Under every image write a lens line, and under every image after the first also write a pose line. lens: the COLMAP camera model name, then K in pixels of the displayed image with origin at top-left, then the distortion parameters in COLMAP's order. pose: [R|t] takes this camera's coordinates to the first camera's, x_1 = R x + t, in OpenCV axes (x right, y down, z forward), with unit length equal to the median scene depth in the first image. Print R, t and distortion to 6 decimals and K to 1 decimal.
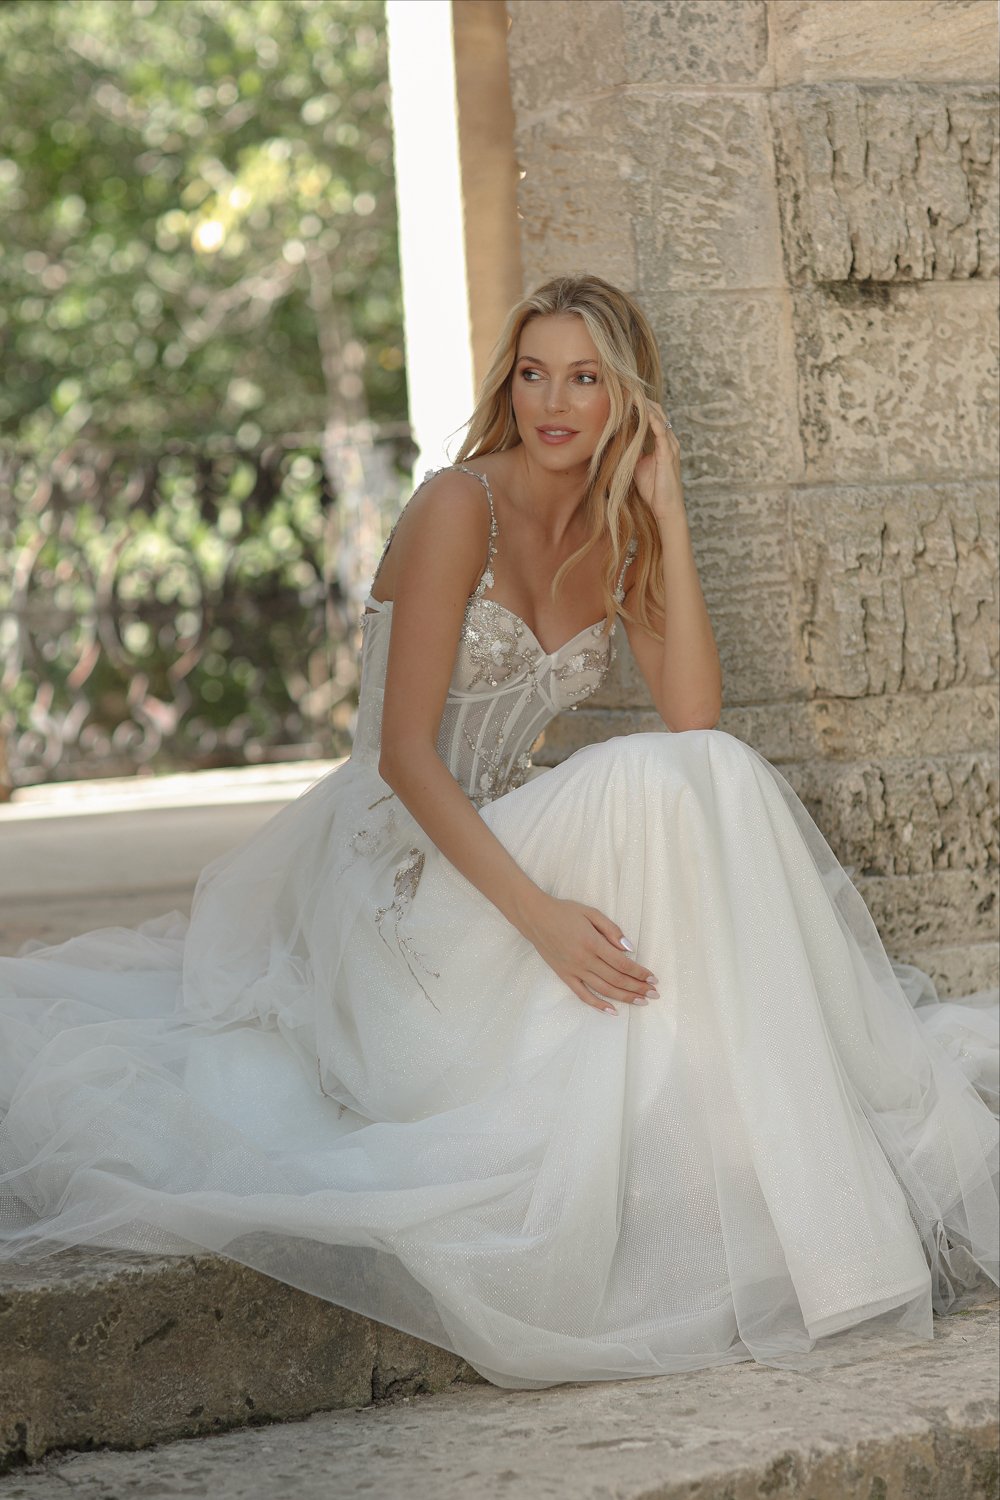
lens RADIAL K [[3016.8, 0, 499.9], [0, 3016.8, 746.7], [0, 0, 1]] dist [-0.257911, 0.000000]
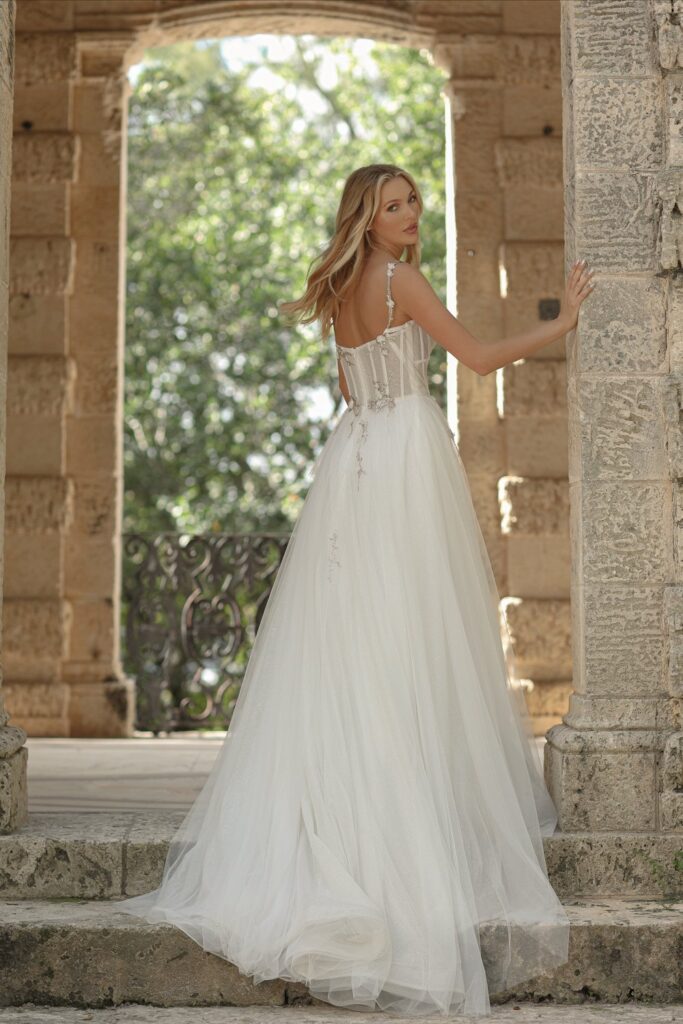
lens RADIAL K [[2059.5, 0, 341.3], [0, 2059.5, 514.4], [0, 0, 1]] dist [-0.257911, 0.000000]
pose [[0.934066, 0.048446, -0.353799, 0.366471], [-0.078622, 0.994343, -0.071414, -0.022866], [0.348338, 0.094522, 0.932591, -0.284048]]
